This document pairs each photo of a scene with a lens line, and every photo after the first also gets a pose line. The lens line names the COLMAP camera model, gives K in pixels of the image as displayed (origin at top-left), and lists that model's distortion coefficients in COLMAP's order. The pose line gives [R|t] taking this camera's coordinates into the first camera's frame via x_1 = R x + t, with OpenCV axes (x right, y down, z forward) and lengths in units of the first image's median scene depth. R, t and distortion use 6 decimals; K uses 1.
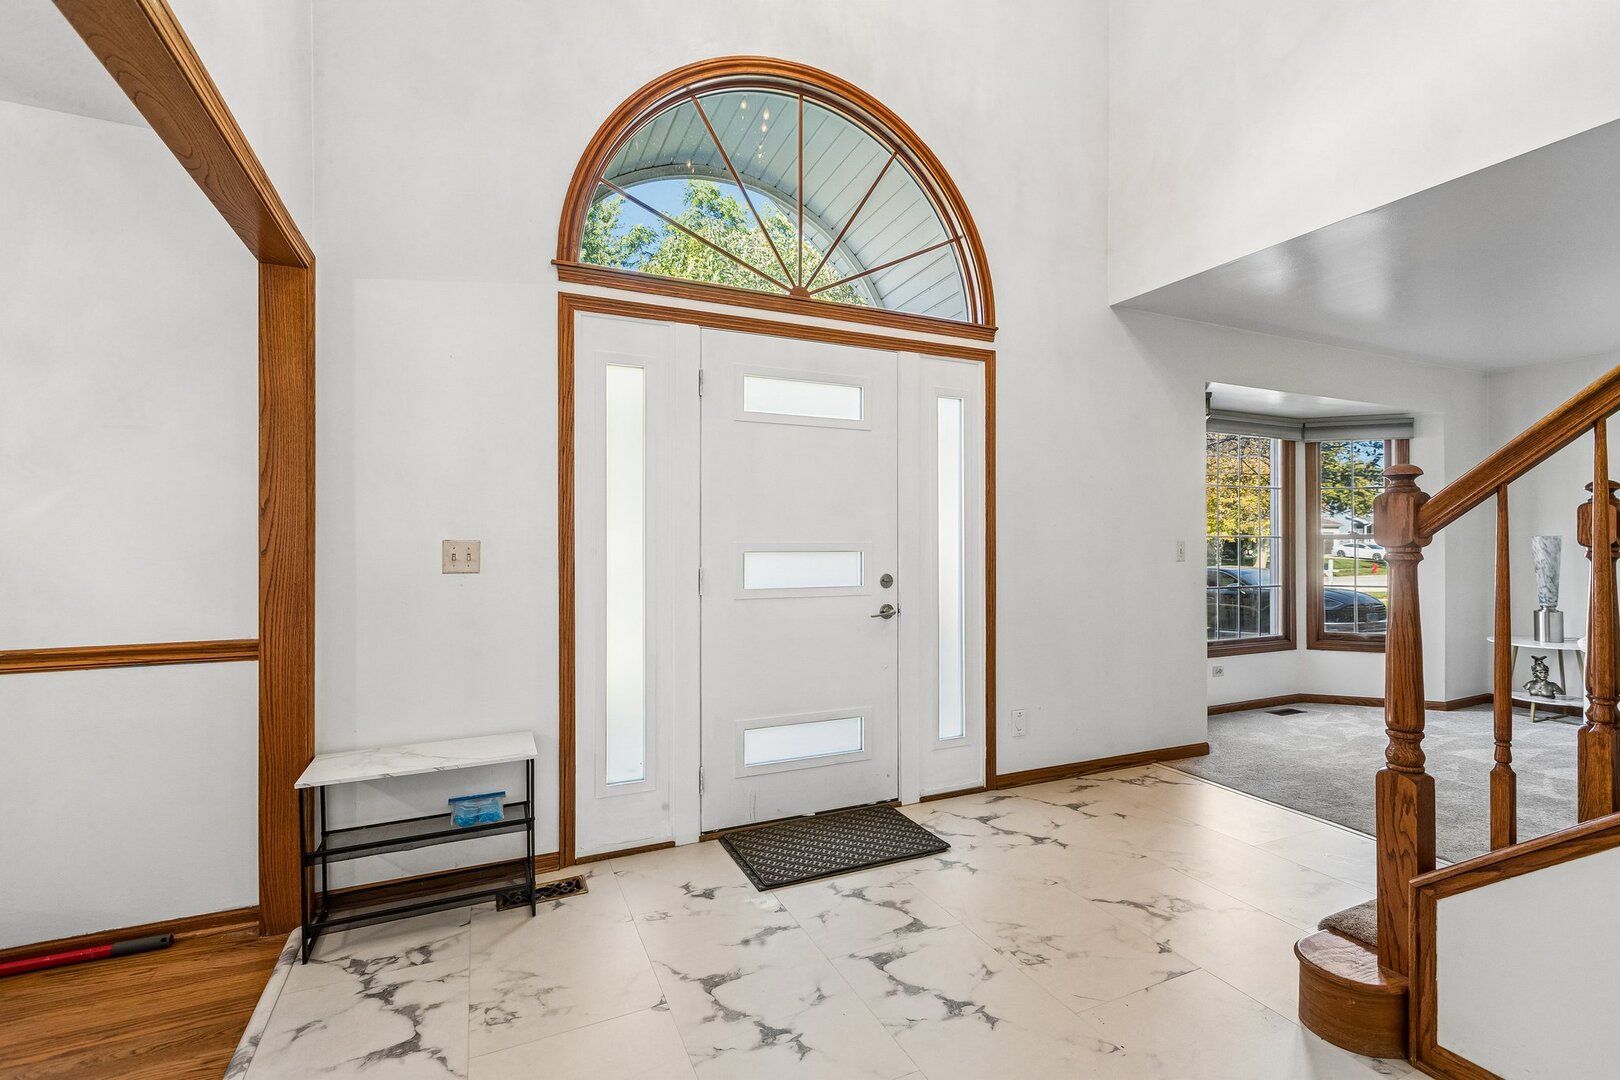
lens RADIAL K [[730.8, 0, 814.9], [0, 730.8, 542.9], [0, 0, 1]] dist [-0.000385, -0.000311]
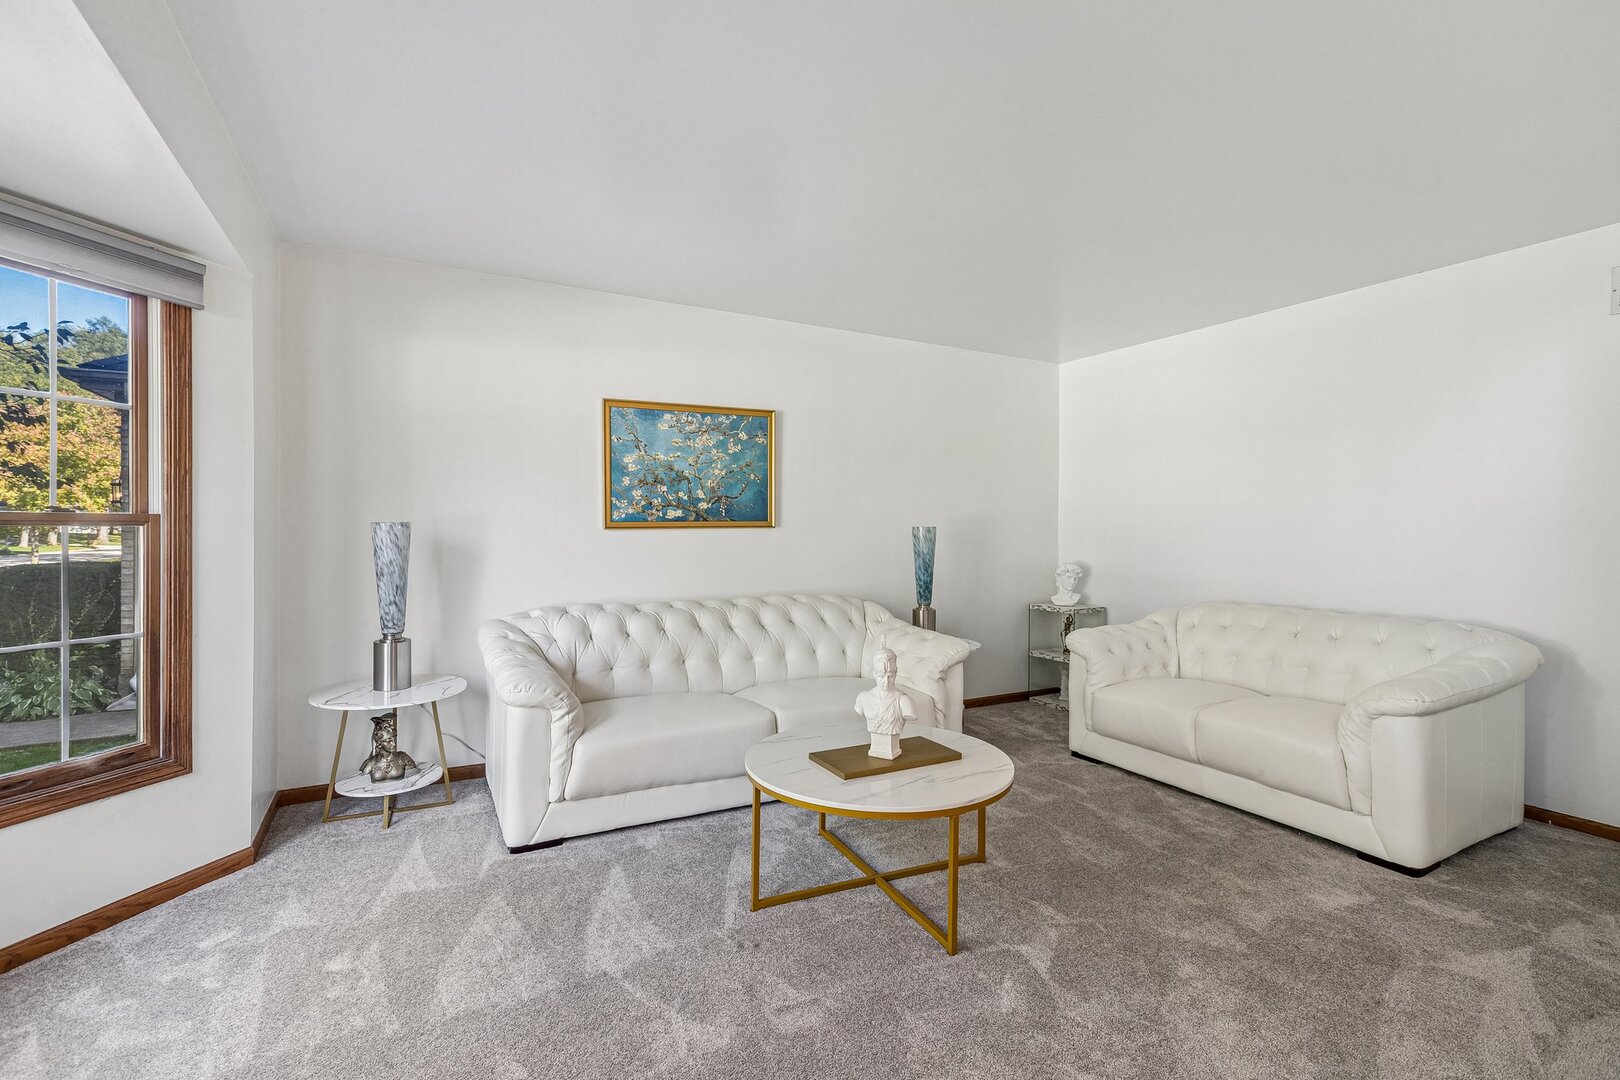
lens RADIAL K [[730.8, 0, 811.5], [0, 730.8, 537.3], [0, 0, 1]] dist [-0.000385, -0.000311]
pose [[-0.079872, -0.012441, 0.996728, 0.343413], [-0.000393, 0.999922, 0.012449, -0.004664], [-0.996805, 0.000603, -0.079870, 0.686237]]
